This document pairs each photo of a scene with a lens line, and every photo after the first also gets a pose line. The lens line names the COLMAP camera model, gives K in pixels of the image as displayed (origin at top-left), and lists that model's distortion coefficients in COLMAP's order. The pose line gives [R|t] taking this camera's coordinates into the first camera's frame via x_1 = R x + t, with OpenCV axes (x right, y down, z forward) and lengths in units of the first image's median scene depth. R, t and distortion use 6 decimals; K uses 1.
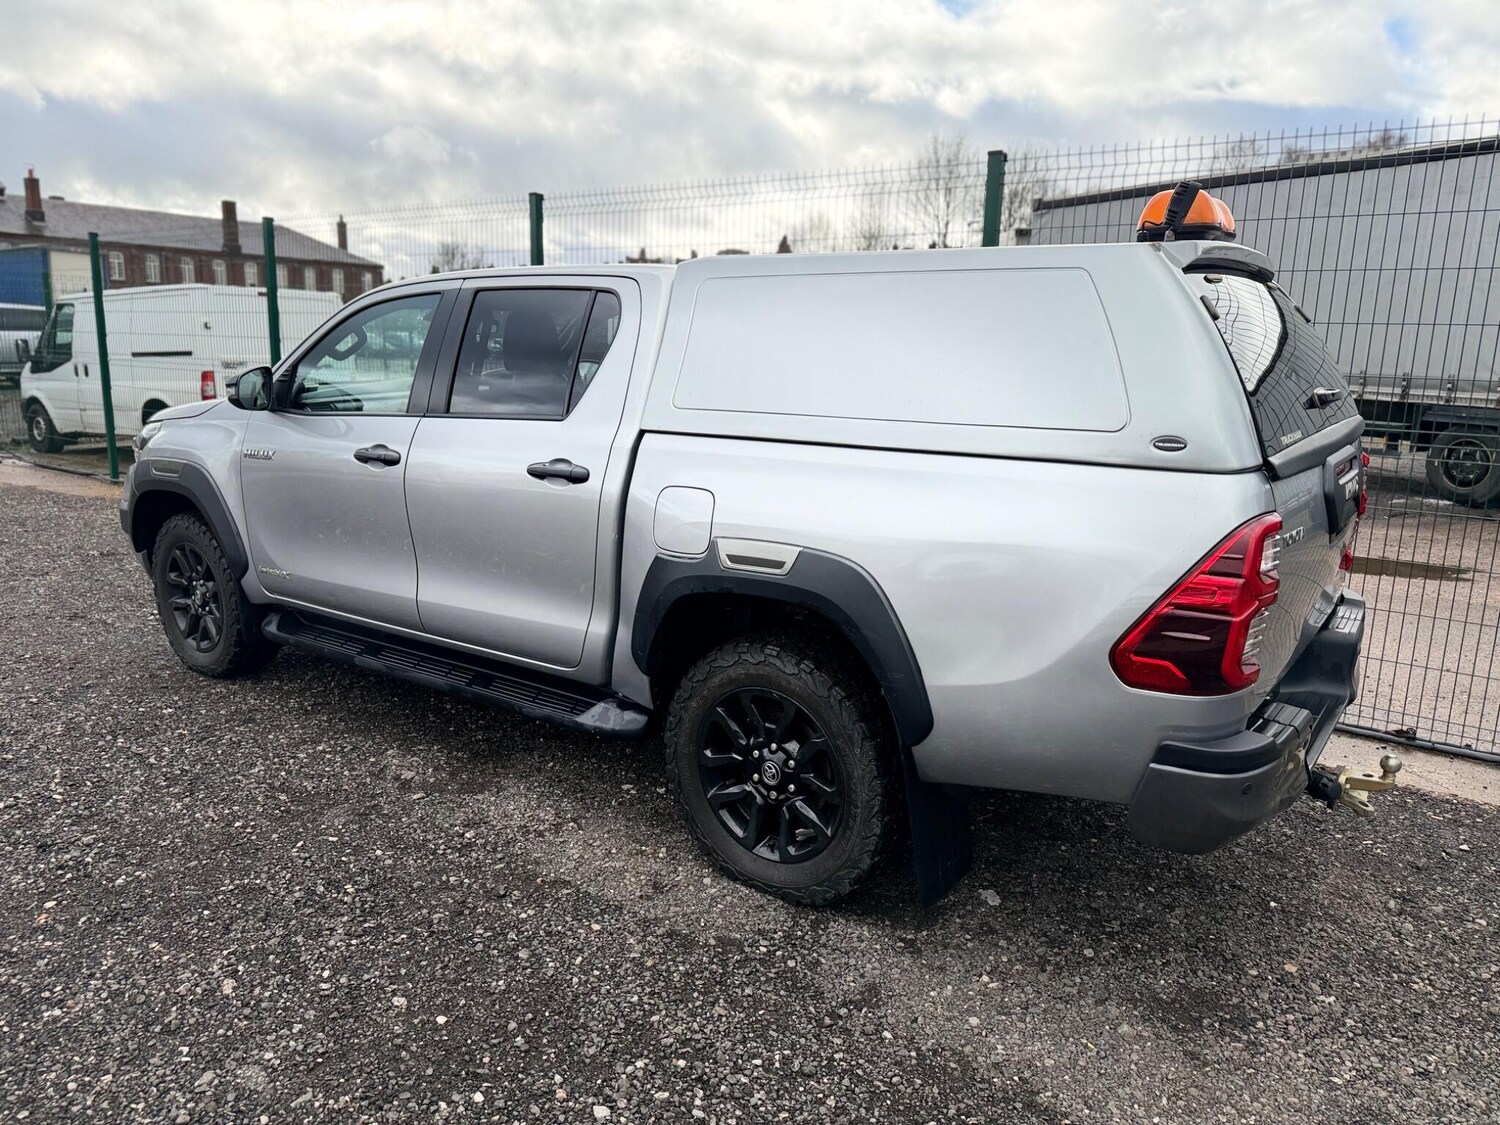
lens RADIAL K [[1051.0, 0, 744.9], [0, 1051.0, 558.4], [0, 0, 1]] dist [0.016092, -0.020290]
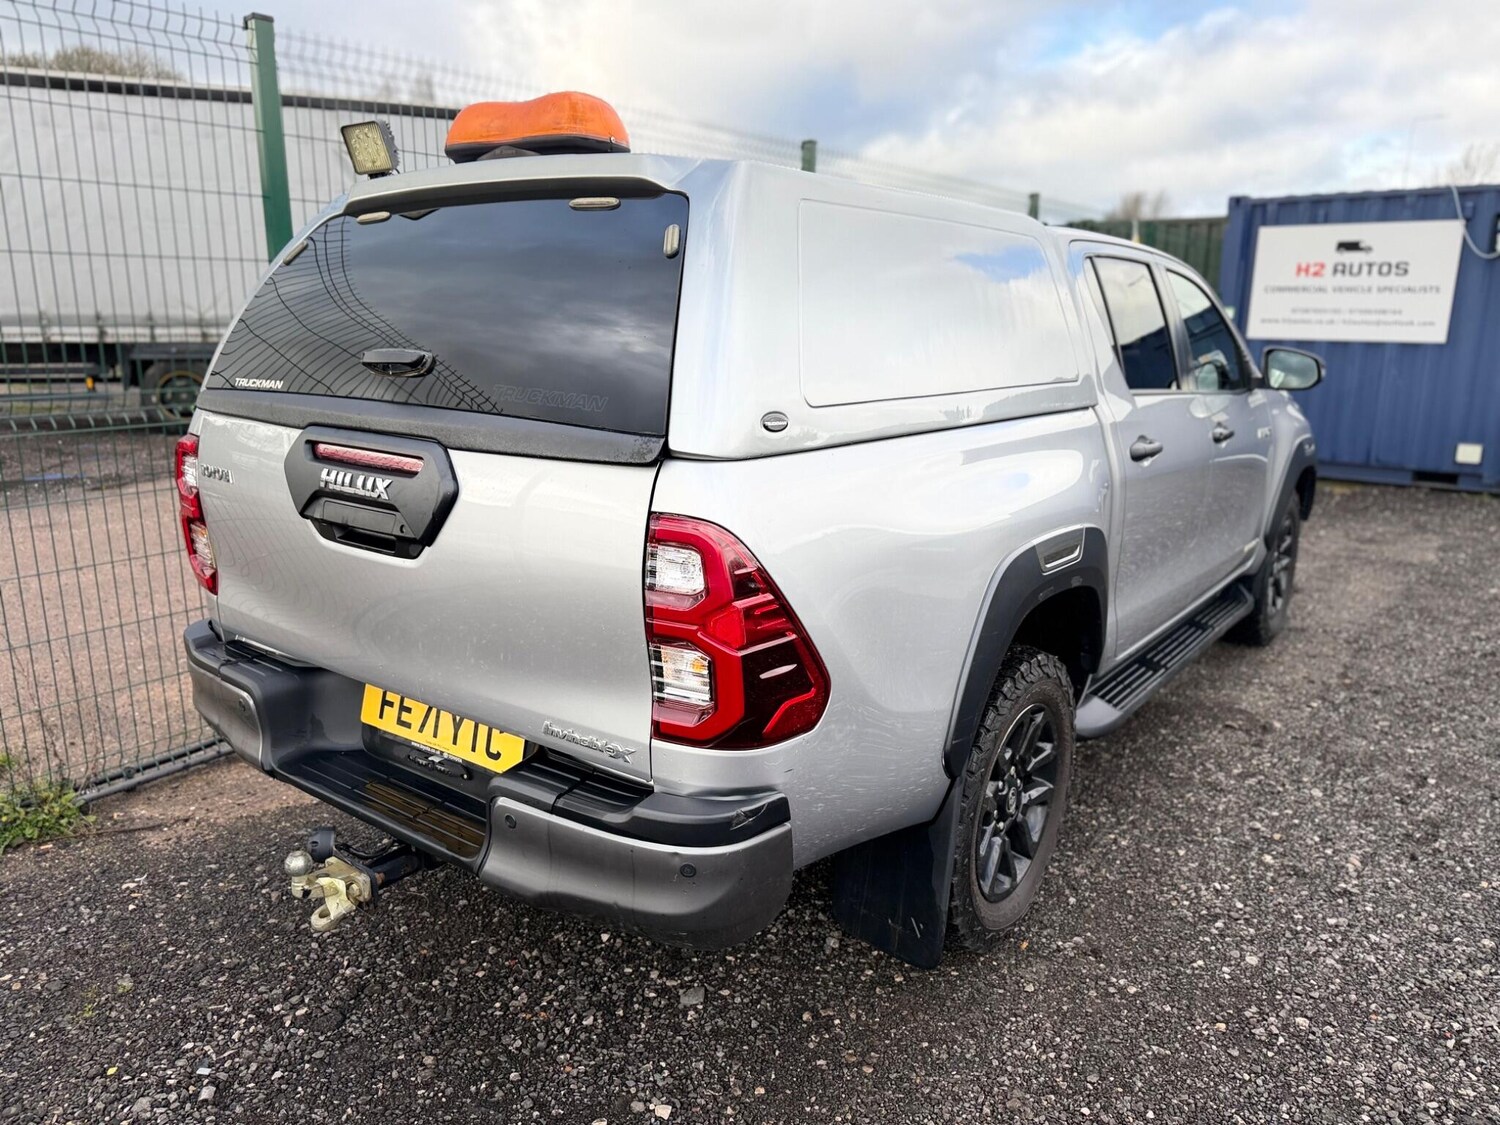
lens RADIAL K [[1051.4, 0, 740.9], [0, 1051.4, 553.4], [0, 0, 1]] dist [0.023442, -0.031522]
pose [[0.028547, -0.252340, 0.967217, -1.598980], [0.188179, 0.951667, 0.242729, -0.388824], [-0.981720, 0.175081, 0.074653, 1.673206]]
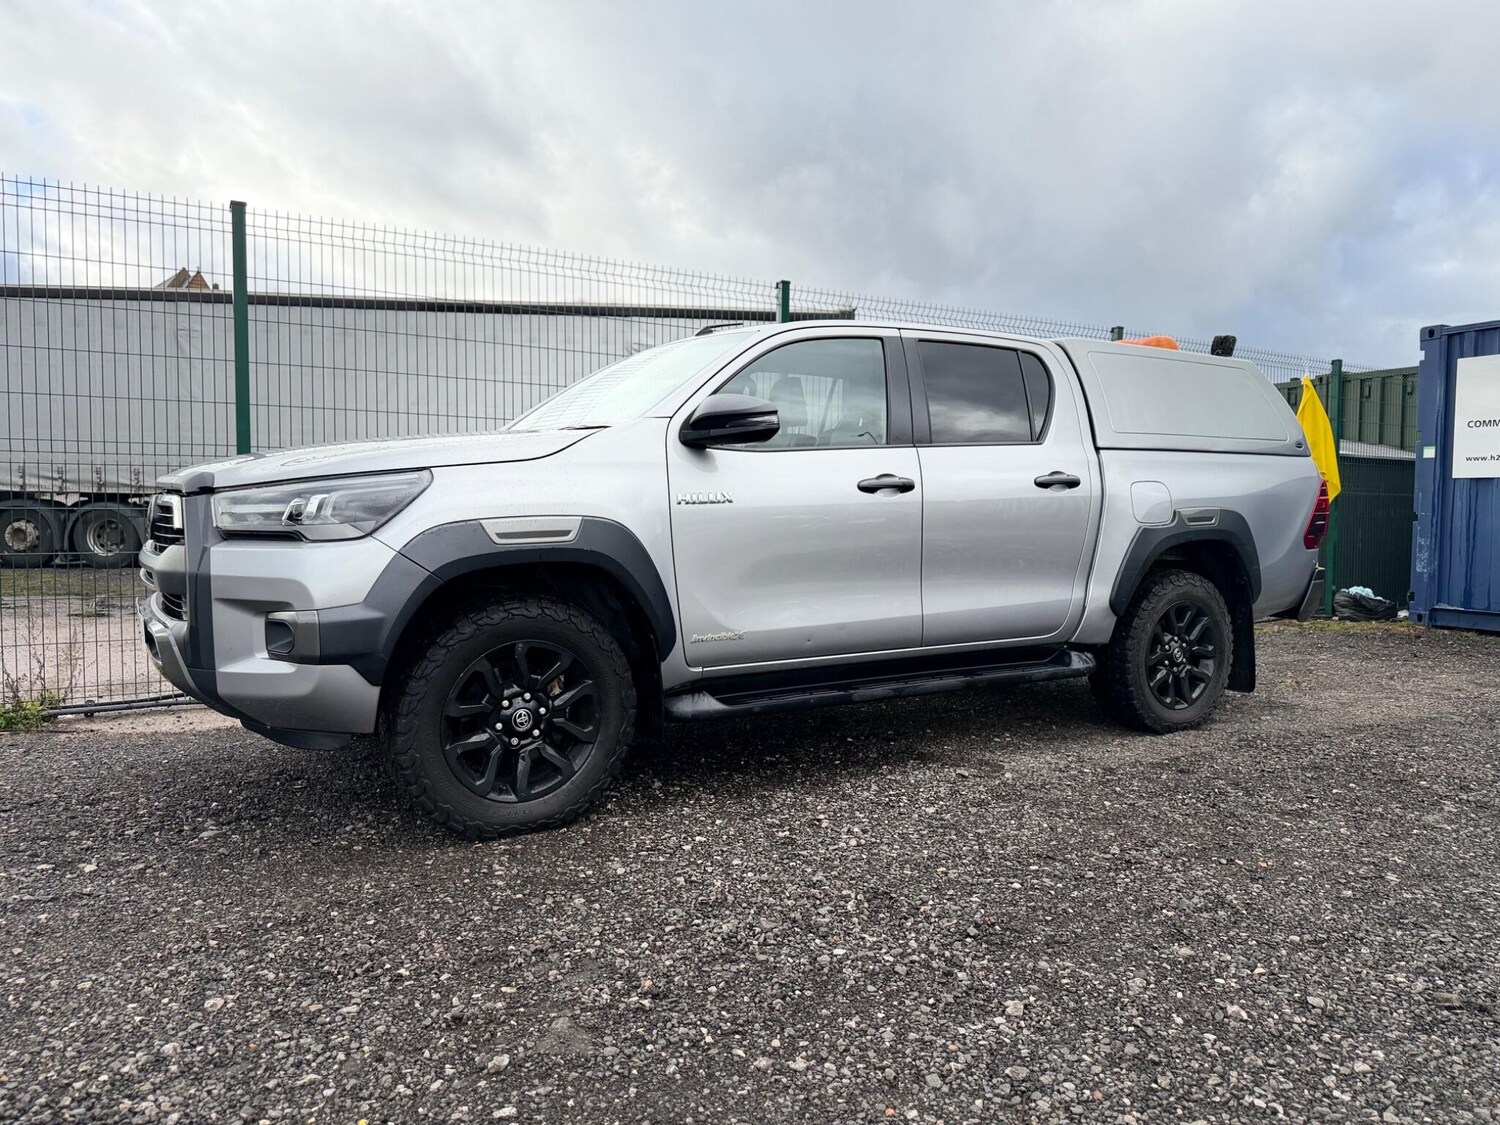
lens RADIAL K [[1044.6, 0, 743.8], [0, 1044.6, 559.3], [0, 0, 1]] dist [0.016819, -0.016348]
pose [[0.390877, -0.071374, 0.917672, -1.648956], [0.181422, 0.983405, -0.000789, -0.060146], [-0.902387, 0.166795, 0.397339, 0.890778]]
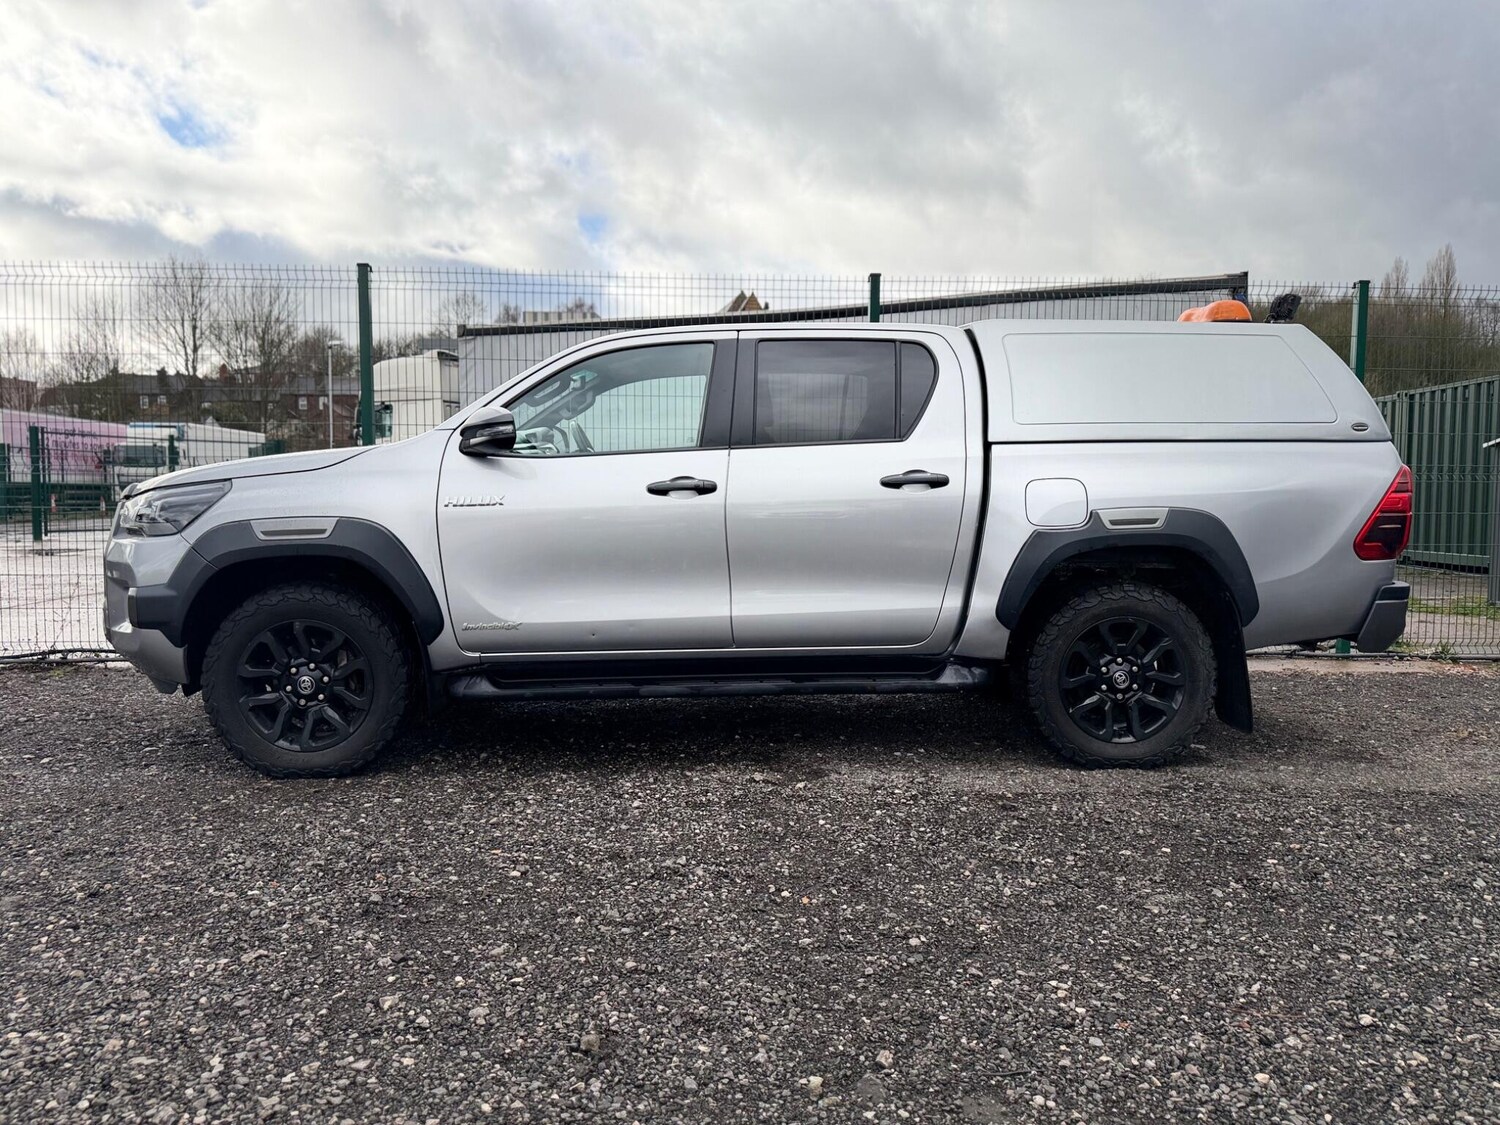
lens RADIAL K [[1043.1, 0, 752.1], [0, 1043.1, 564.9], [0, 0, 1]] dist [0.017429, -0.015640]
pose [[0.773682, -0.068013, 0.629913, -1.166474], [0.142010, 0.987541, -0.067794, 0.074944], [-0.617454, 0.141905, 0.773701, 0.191710]]
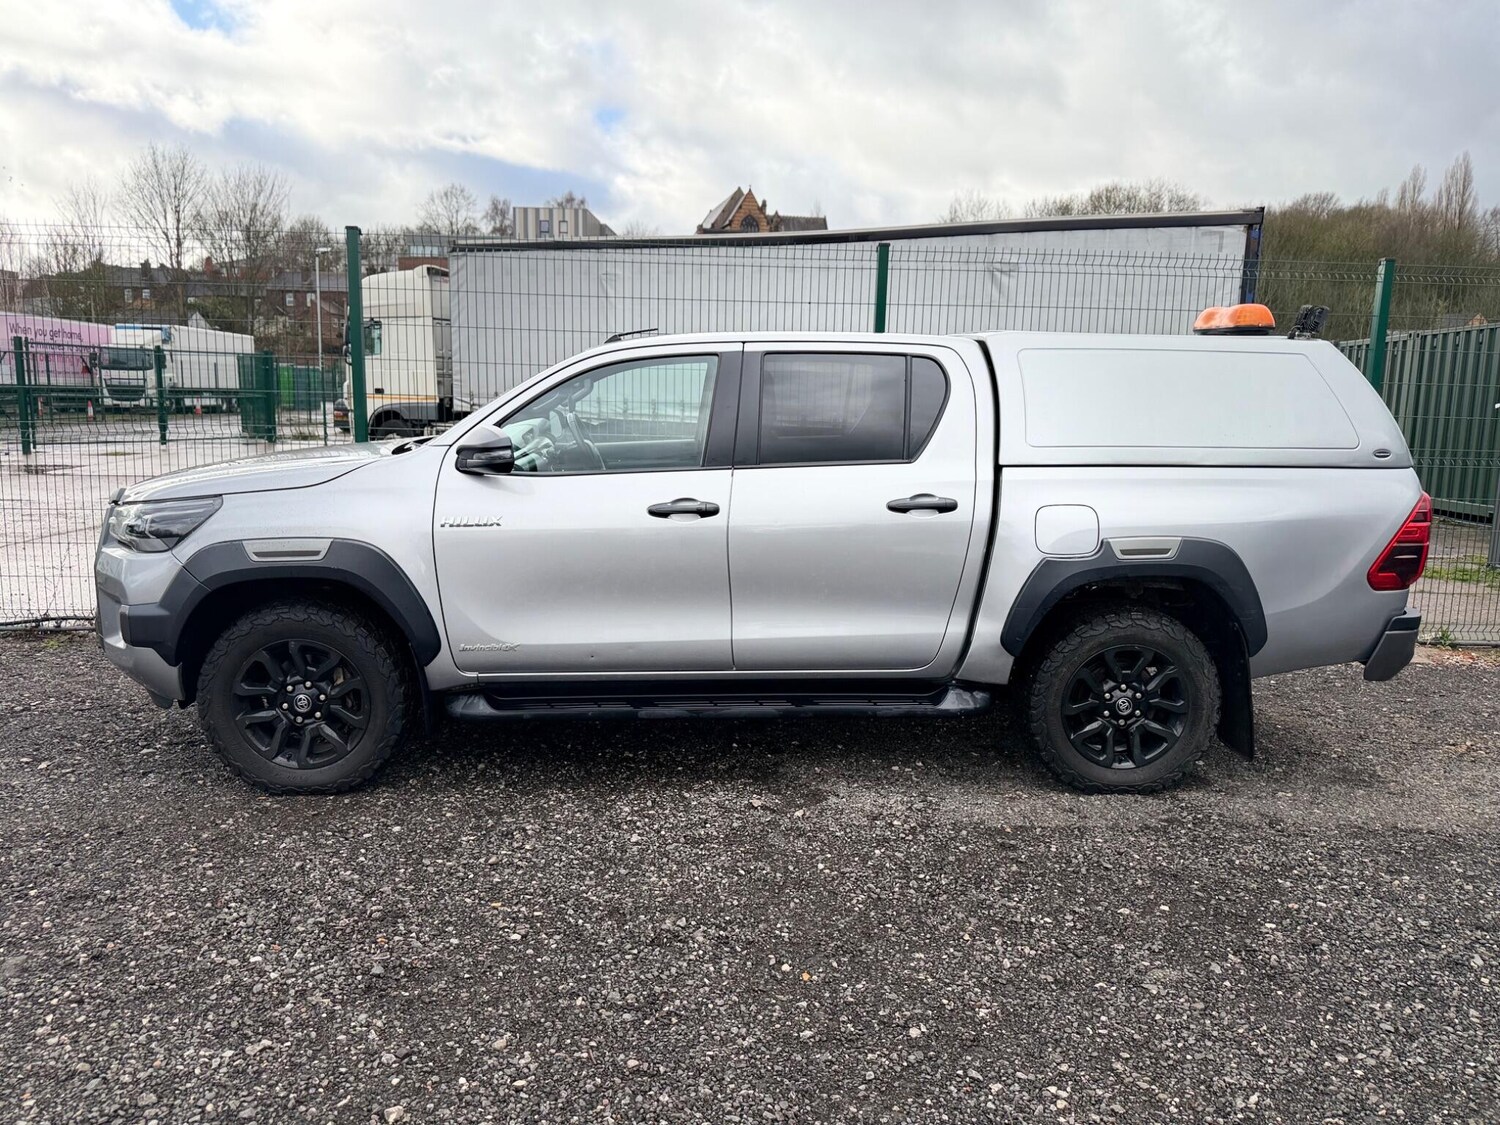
lens RADIAL K [[1044.6, 0, 743.8], [0, 1044.6, 559.3], [0, 0, 1]] dist [0.016819, -0.016348]
pose [[0.775356, -0.108435, 0.622145, -1.149334], [0.124991, 0.992010, 0.017128, -0.070584], [-0.619031, 0.064482, 0.782715, 0.202440]]
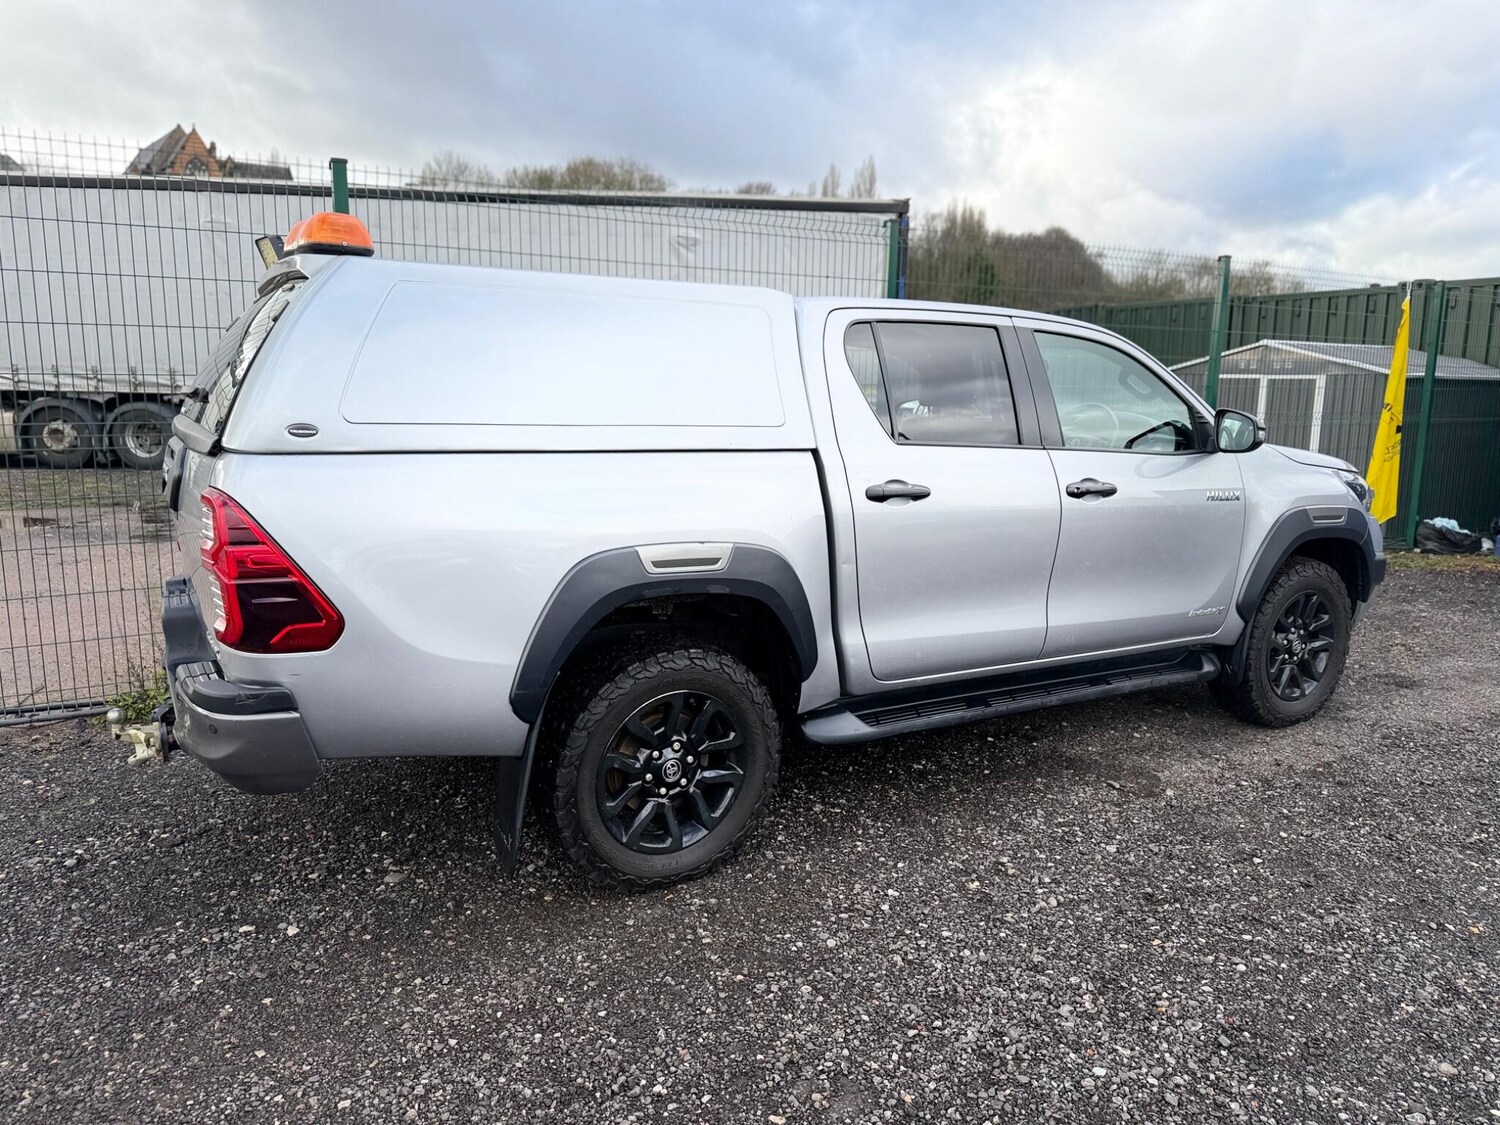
lens RADIAL K [[1048.6, 0, 749.8], [0, 1048.6, 550.7], [0, 0, 1]] dist [0.010895, -0.009929]
pose [[0.397228, -0.173271, 0.901214, -1.656319], [0.176473, 0.978109, 0.110272, -0.255414], [-0.900593, 0.115237, 0.419110, 1.042683]]
